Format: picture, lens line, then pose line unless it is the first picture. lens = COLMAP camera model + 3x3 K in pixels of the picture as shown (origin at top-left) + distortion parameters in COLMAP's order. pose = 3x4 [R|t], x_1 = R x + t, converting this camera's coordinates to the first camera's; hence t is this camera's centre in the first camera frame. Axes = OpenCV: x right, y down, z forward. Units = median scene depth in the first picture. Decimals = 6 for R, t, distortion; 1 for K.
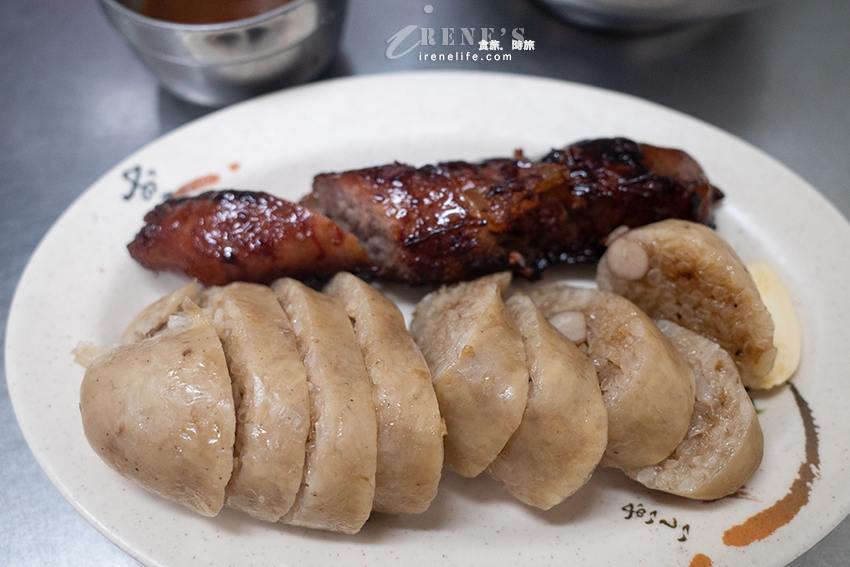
lens RADIAL K [[926.2, 0, 425.0], [0, 926.2, 283.5], [0, 0, 1]] dist [-0.024389, -0.004499]
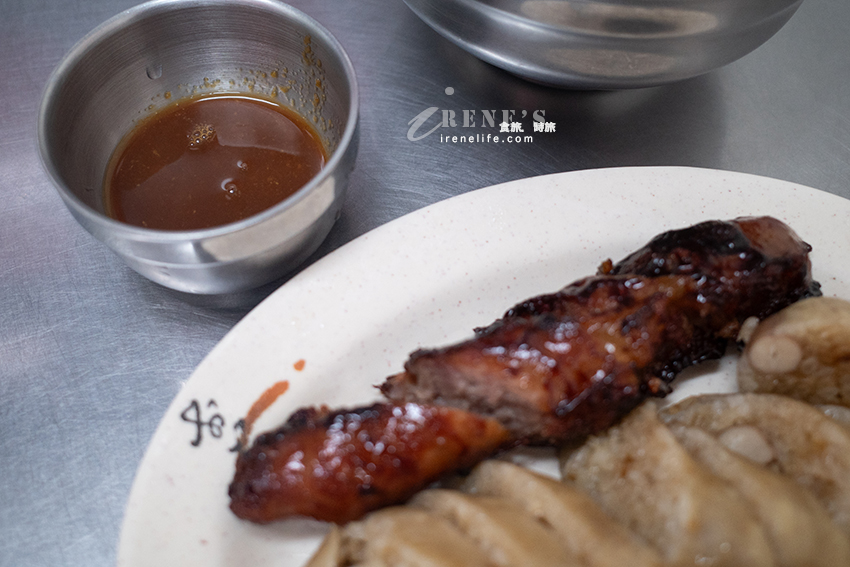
lens RADIAL K [[926.2, 0, 425.0], [0, 926.2, 283.5], [0, 0, 1]] dist [-0.024389, -0.004499]
pose [[0.942117, -0.276726, 0.189312, -0.285615], [0.273476, 0.960890, 0.043615, -0.245515], [-0.193977, 0.010682, 0.980948, 0.161963]]
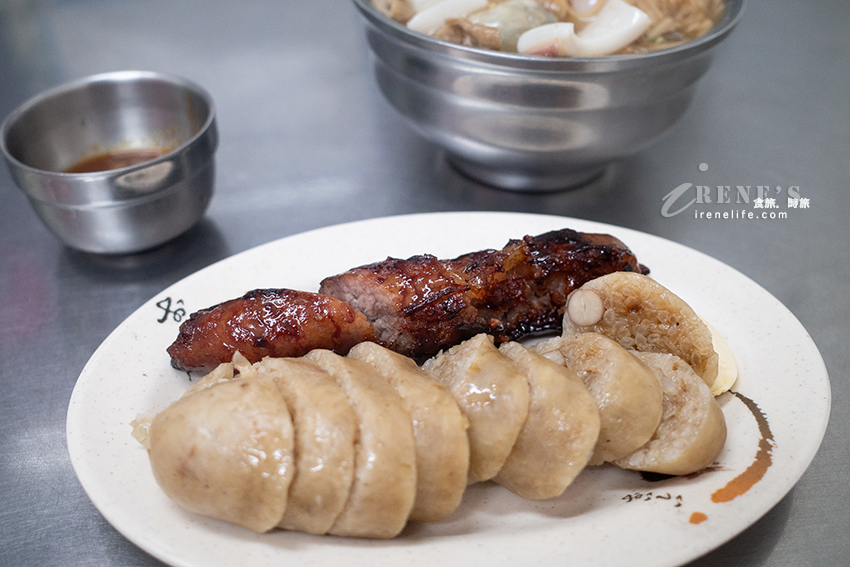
lens RADIAL K [[926.2, 0, 425.0], [0, 926.2, 283.5], [0, 0, 1]] dist [-0.024389, -0.004499]
pose [[0.989365, -0.093143, 0.111723, -0.136396], [0.126605, 0.929594, -0.346158, 0.363898], [-0.071615, 0.356621, 0.931500, -0.159345]]
